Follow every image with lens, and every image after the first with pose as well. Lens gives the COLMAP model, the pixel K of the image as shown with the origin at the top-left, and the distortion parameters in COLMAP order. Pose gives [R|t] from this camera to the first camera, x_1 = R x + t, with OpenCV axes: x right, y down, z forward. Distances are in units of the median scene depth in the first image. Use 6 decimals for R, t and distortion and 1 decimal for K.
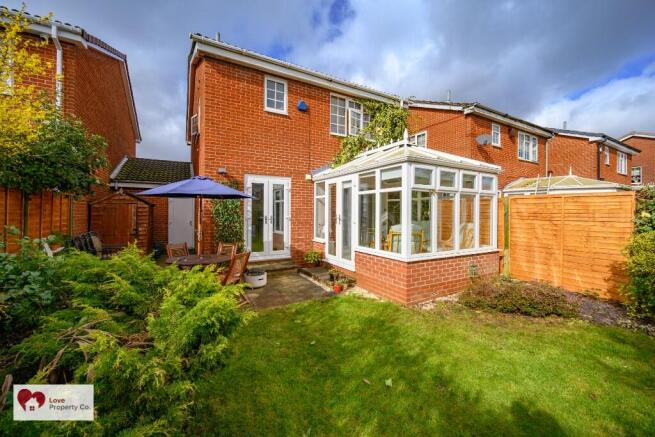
lens RADIAL K [[260.1, 0, 327.3], [0, 260.1, 211.5], [0, 0, 1]] dist [-0.006382, -0.000018]
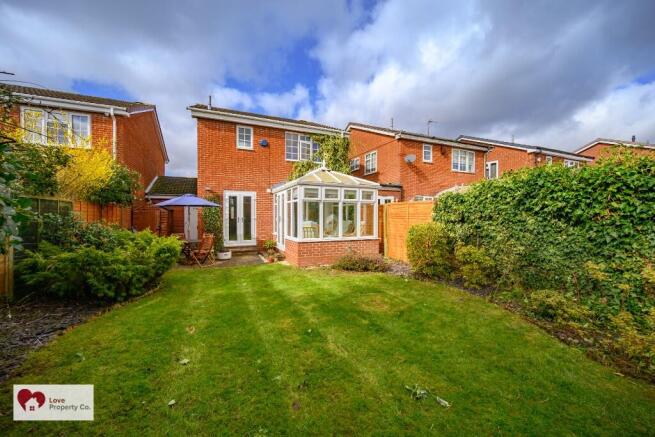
lens RADIAL K [[258.0, 0, 326.1], [0, 258.0, 216.2], [0, 0, 1]] dist [-0.000037, 0.000043]
pose [[0.994377, -0.004274, -0.105811, 0.417765], [0.004634, 0.999984, 0.003154, 0.009001], [0.105795, -0.003627, 0.994381, -0.433812]]
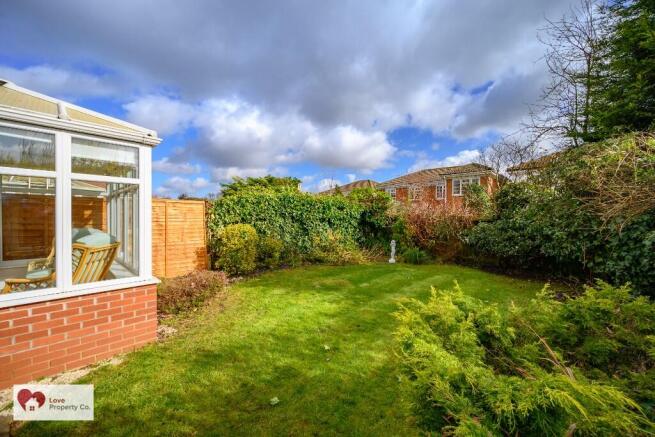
lens RADIAL K [[258.0, 0, 326.1], [0, 258.0, 216.2], [0, 0, 1]] dist [-0.000037, 0.000043]
pose [[-0.287050, -0.010232, 0.957861, -0.309891], [-0.005329, 0.999945, 0.009085, -0.002339], [-0.957901, -0.002497, -0.287089, 0.431998]]
